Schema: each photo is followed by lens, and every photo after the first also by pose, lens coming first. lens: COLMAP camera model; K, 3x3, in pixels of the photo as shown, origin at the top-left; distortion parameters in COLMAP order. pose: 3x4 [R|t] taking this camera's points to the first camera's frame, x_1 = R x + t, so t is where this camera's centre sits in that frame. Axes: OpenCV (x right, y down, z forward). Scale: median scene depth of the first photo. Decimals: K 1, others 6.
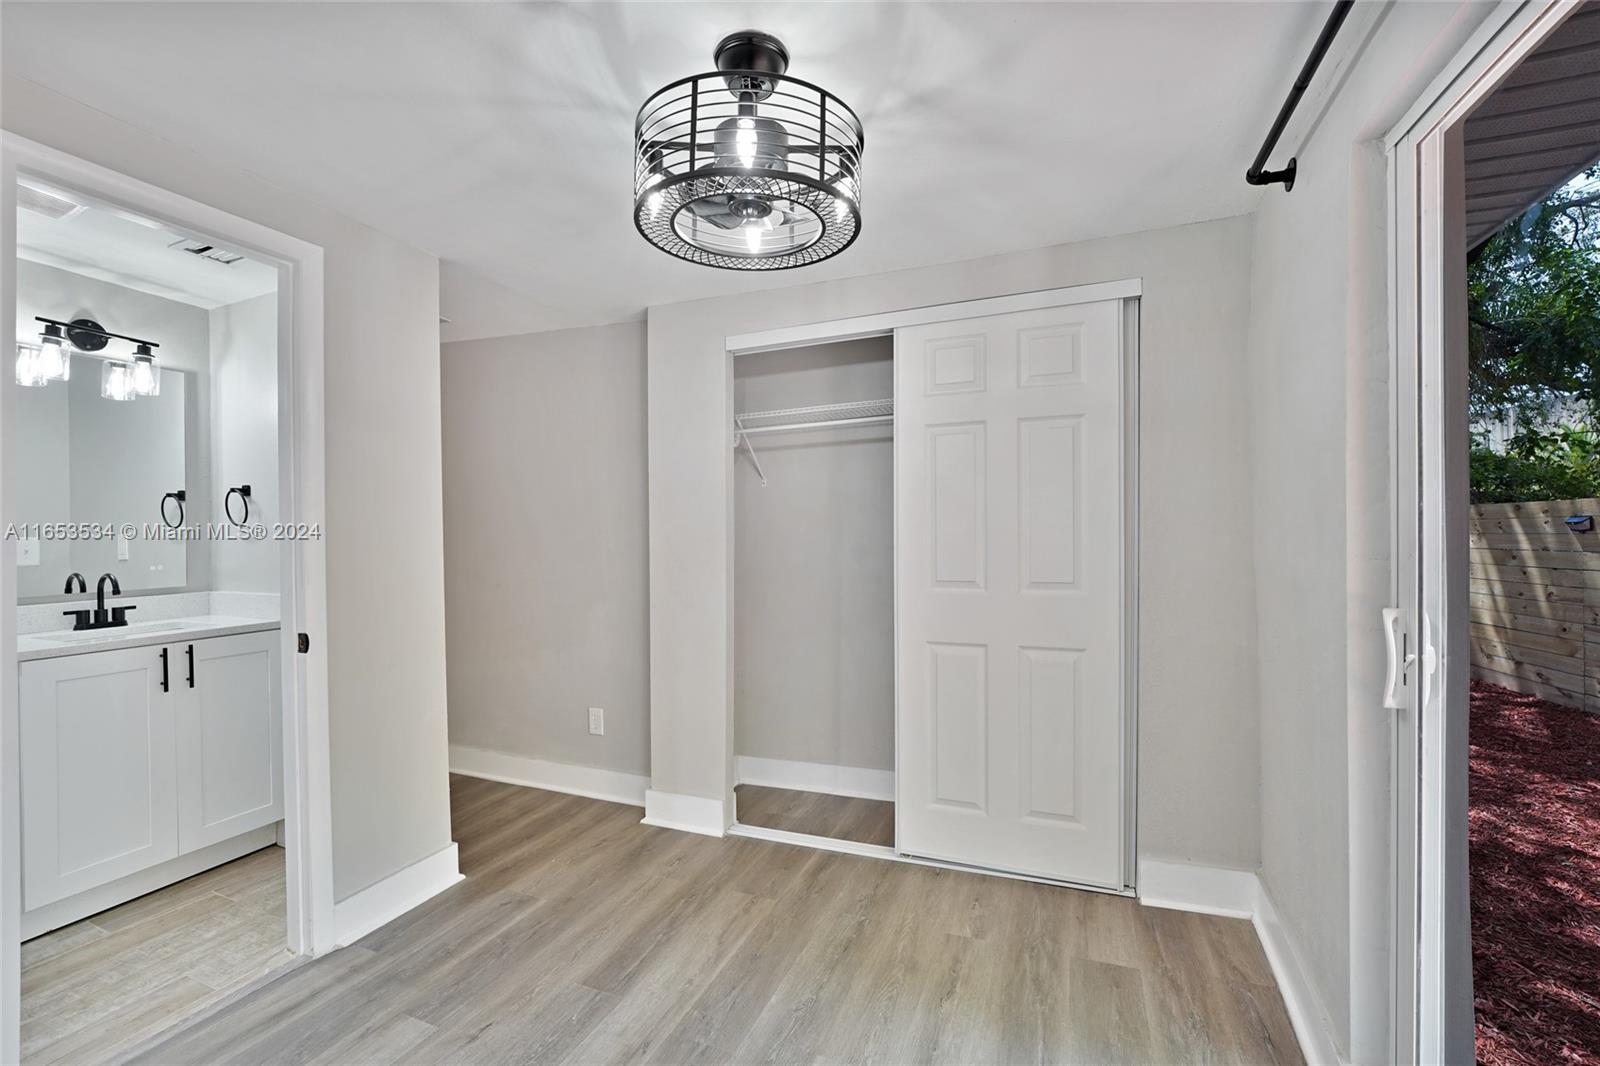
lens RADIAL K [[666.4, 0, 806.9], [0, 666.4, 539.8], [0, 0, 1]] dist [-0.015476, 0.000288]
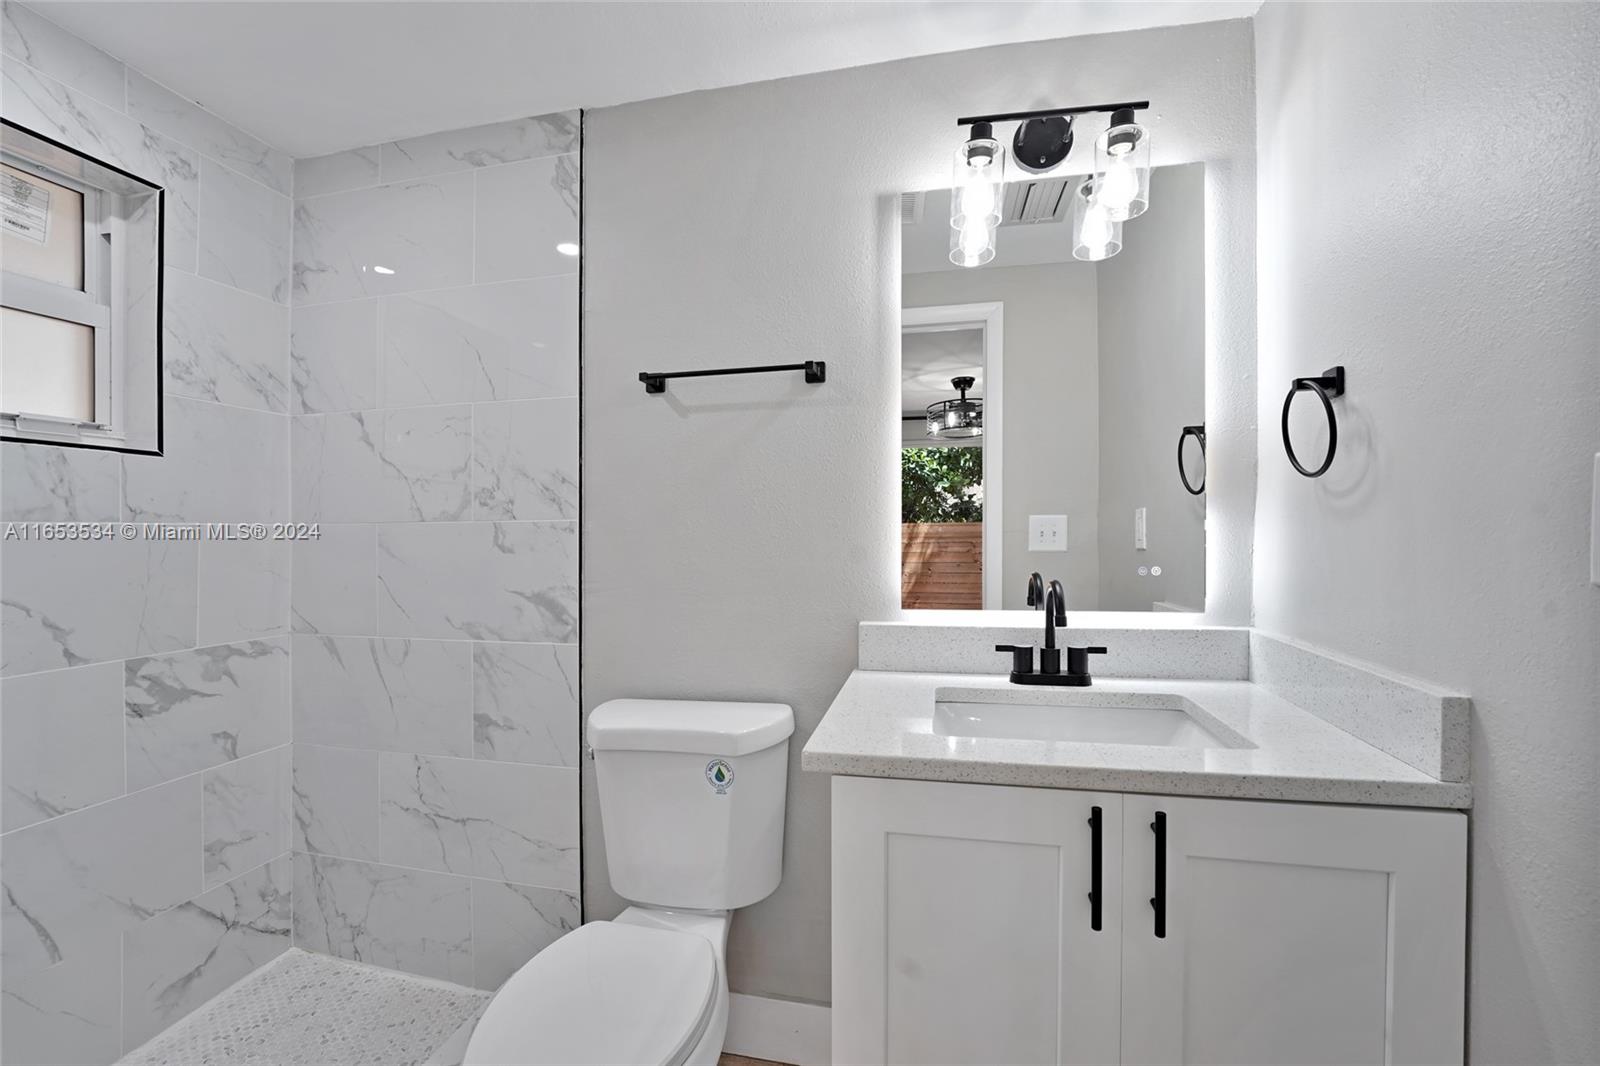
lens RADIAL K [[659.6, 0, 796.9], [0, 659.6, 527.6], [0, 0, 1]] dist [-0.022381, 0.000023]
pose [[0.158464, 0.010859, -0.987305, -0.593244], [-0.006717, 0.999928, 0.009920, 0.007655], [0.987342, 0.005060, 0.158526, 0.711614]]
